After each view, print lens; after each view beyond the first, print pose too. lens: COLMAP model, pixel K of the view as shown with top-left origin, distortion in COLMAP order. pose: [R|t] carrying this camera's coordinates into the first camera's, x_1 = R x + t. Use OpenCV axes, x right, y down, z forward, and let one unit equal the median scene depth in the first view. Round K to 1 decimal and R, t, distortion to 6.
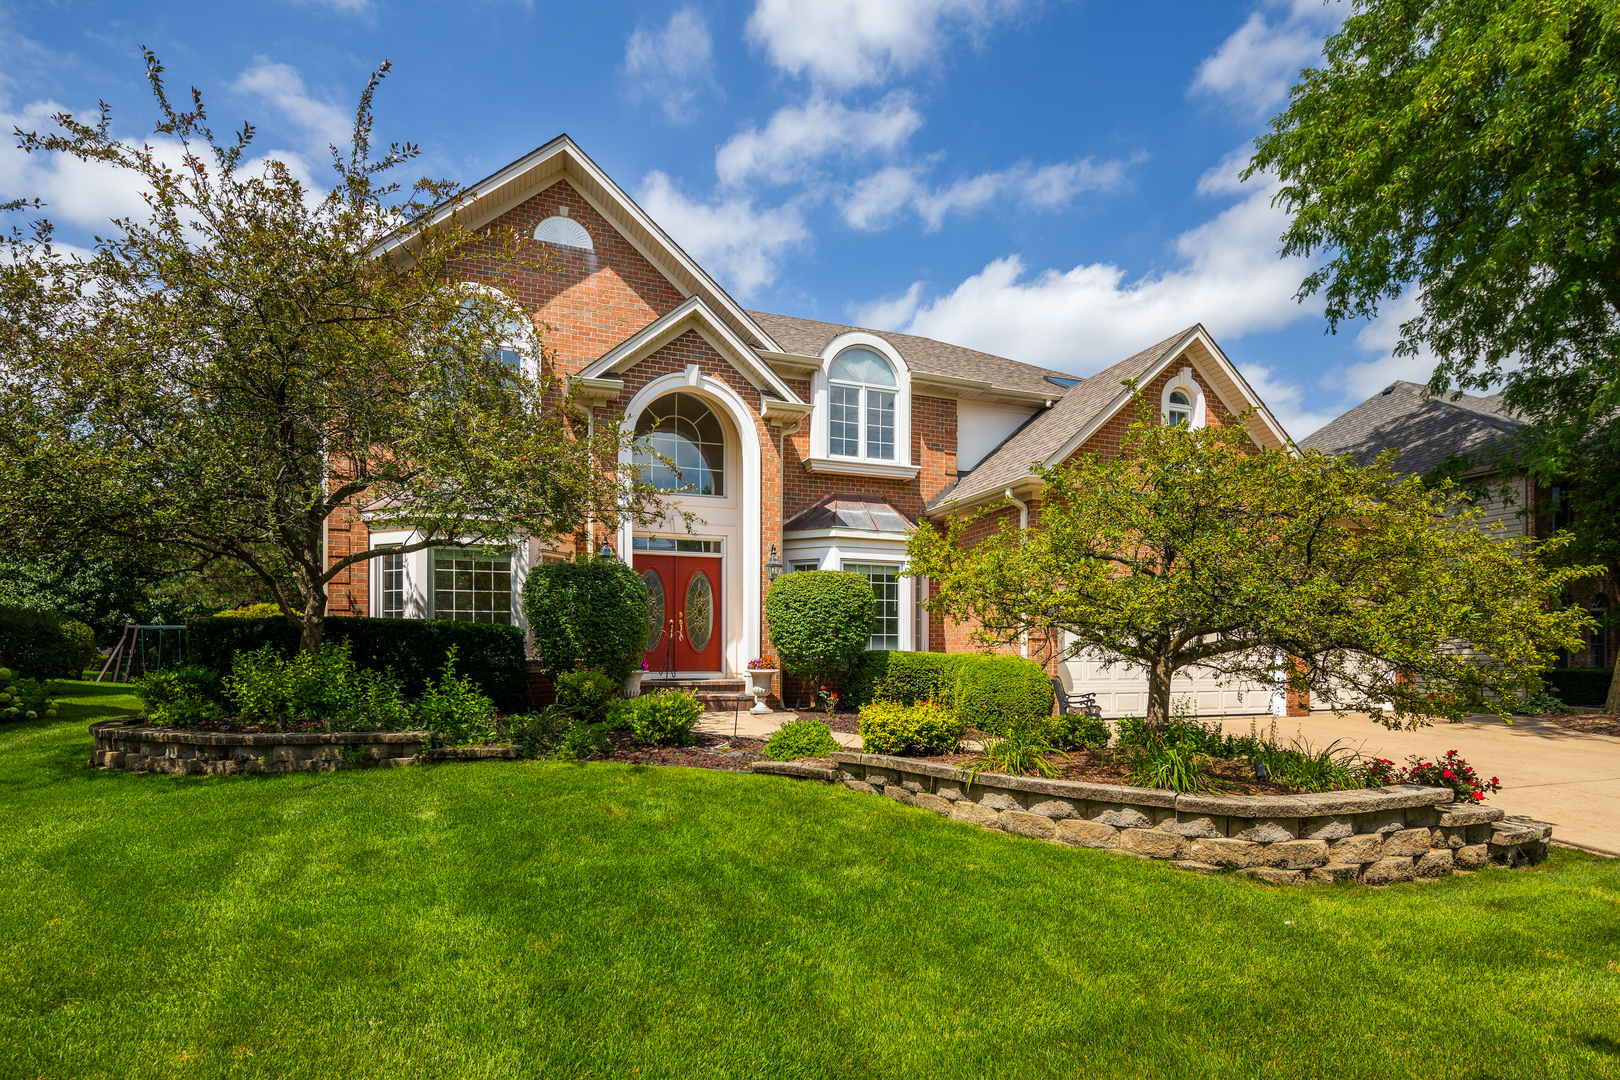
lens RADIAL K [[742.8, 0, 837.1], [0, 742.8, 652.1], [0, 0, 1]] dist [0.007199, -0.009023]
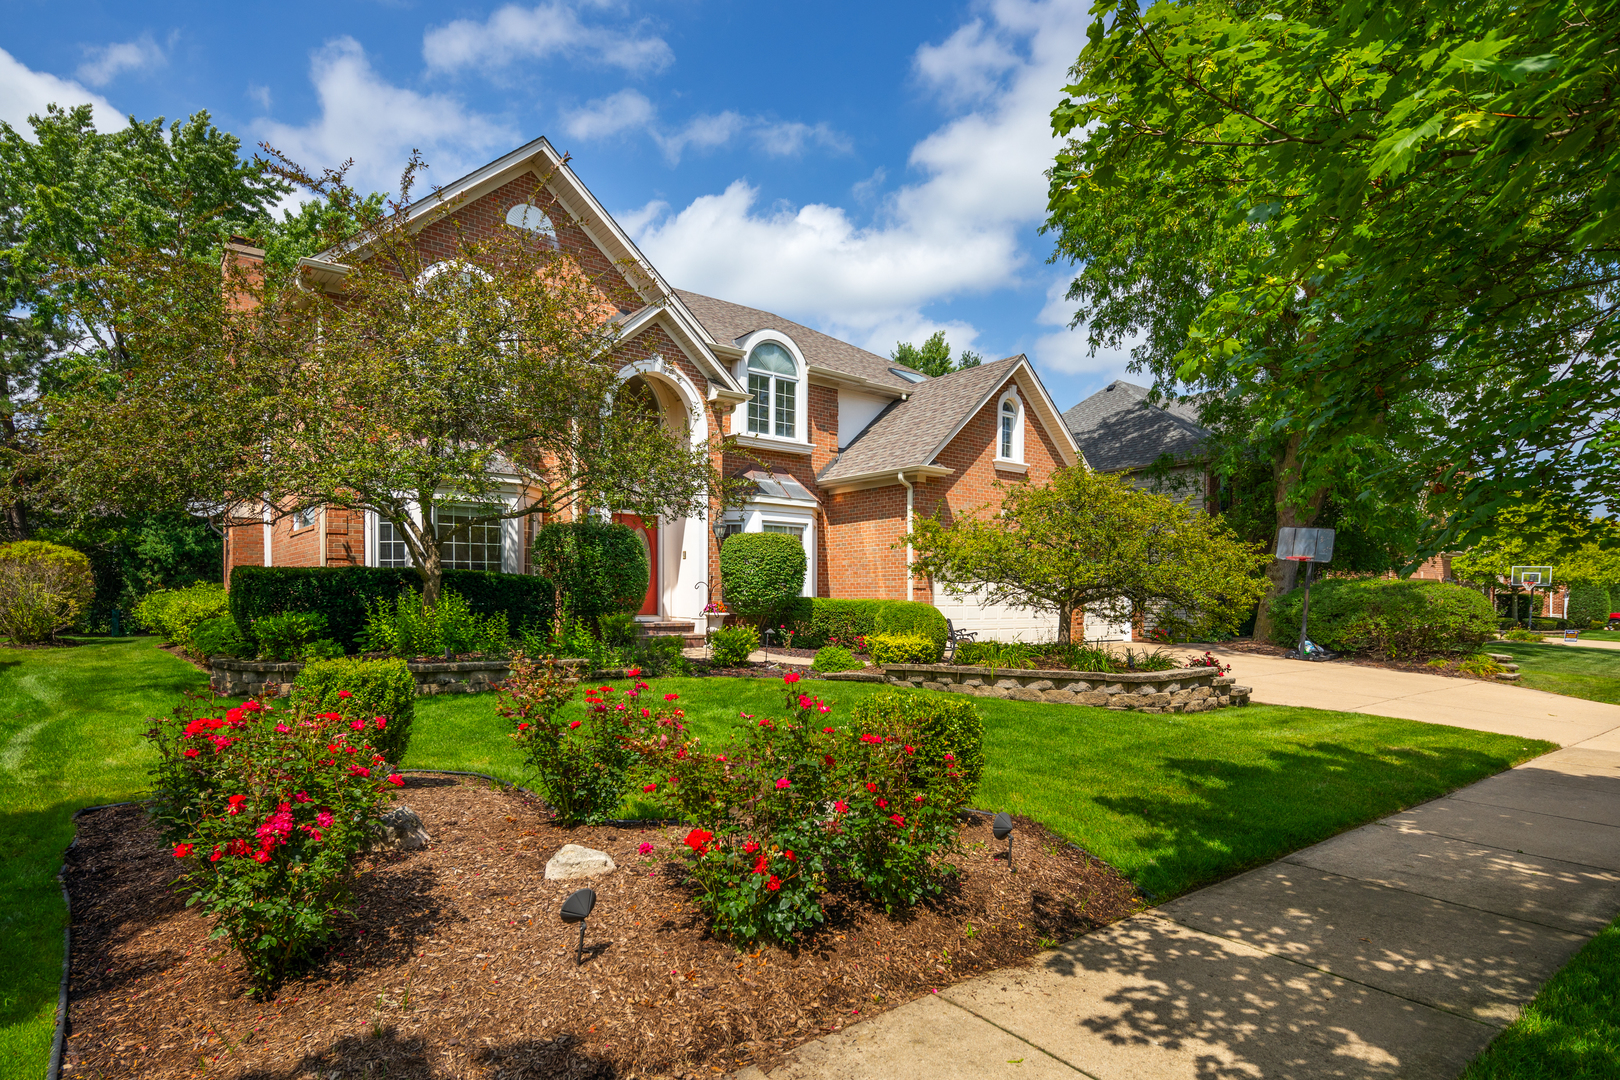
lens RADIAL K [[814.6, 0, 806.4], [0, 814.6, 614.9], [0, 0, 1]] dist [-0.001352, -0.000145]
pose [[0.948976, -0.006006, 0.315292, -0.356274], [-0.000608, 0.999782, 0.020875, -0.000859], [-0.315349, -0.020001, 0.948765, -0.285381]]
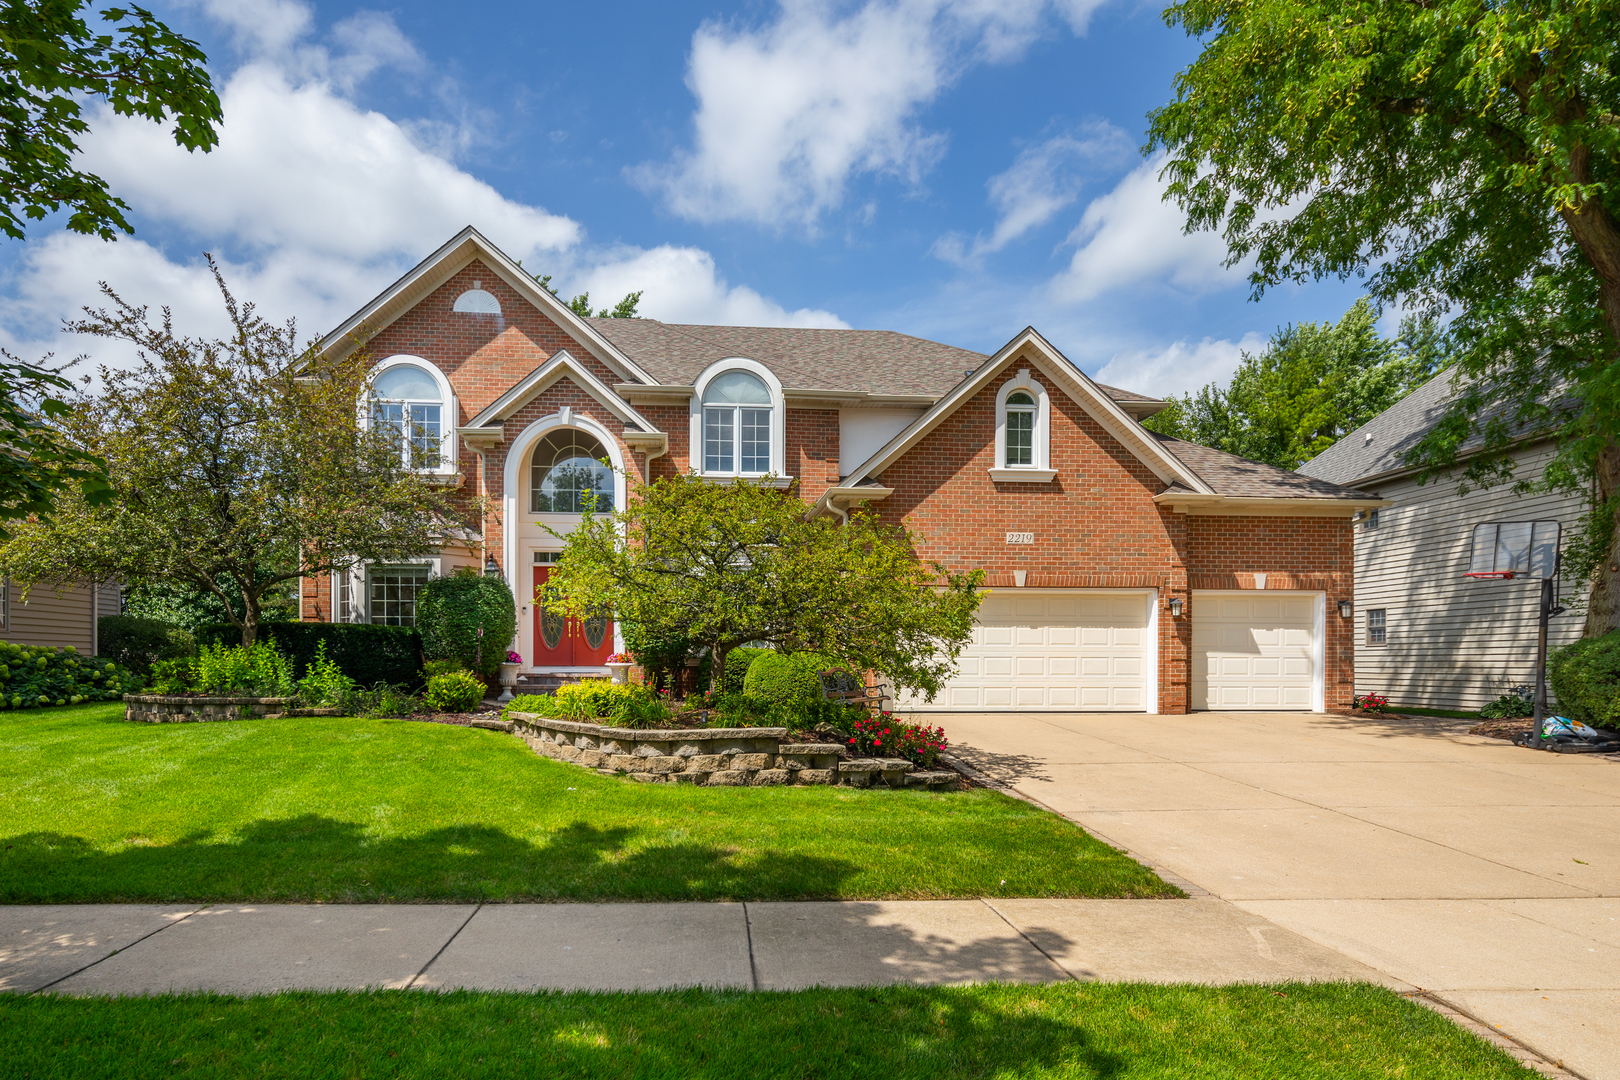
lens RADIAL K [[891.0, 0, 808.6], [0, 891.0, 666.4], [0, 0, 1]] dist [0.001077, 0.000355]
pose [[0.968565, 0.001107, -0.248756, 0.502415], [-0.000726, 0.999998, 0.001624, 0.023334], [0.248758, -0.001392, 0.968565, -0.261923]]
